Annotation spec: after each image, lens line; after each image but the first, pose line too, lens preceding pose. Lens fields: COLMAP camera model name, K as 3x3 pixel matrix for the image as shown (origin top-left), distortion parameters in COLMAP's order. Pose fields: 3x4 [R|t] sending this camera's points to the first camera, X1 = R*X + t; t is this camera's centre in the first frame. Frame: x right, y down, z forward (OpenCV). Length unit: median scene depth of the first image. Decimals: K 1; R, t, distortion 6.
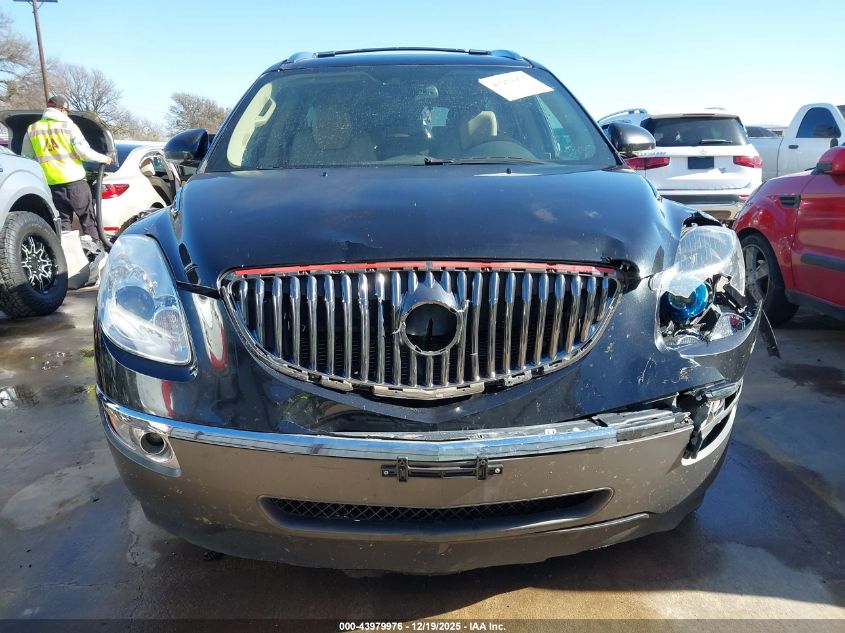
lens RADIAL K [[599.0, 0, 424.3], [0, 599.0, 316.2], [0, 0, 1]] dist [0.000660, -0.002108]
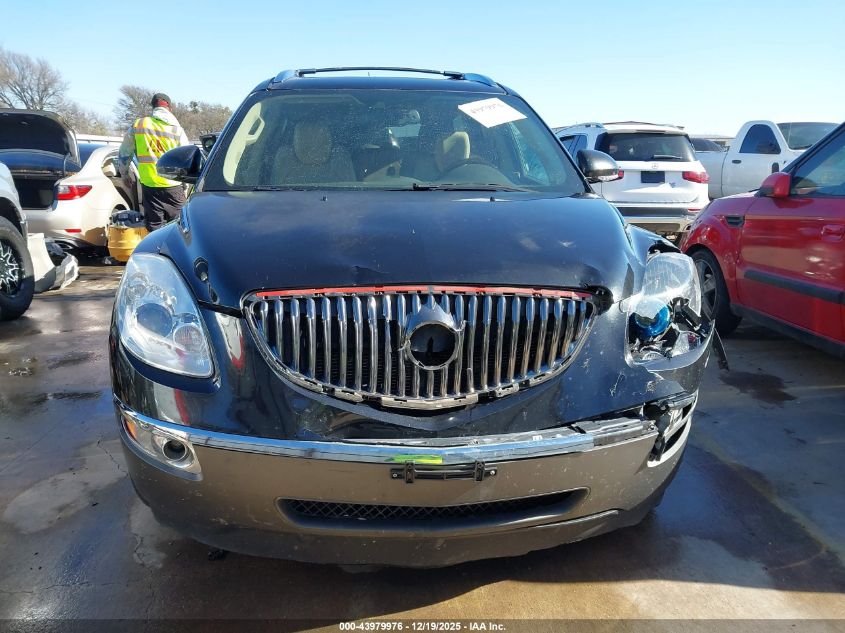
lens RADIAL K [[599.0, 0, 424.3], [0, 599.0, 316.2], [0, 0, 1]] dist [0.000660, -0.002108]
pose [[0.997257, 0.011335, 0.073144, -0.075181], [-0.010924, 0.999922, -0.006005, -0.024452], [-0.073206, 0.005190, 0.997303, -0.099367]]
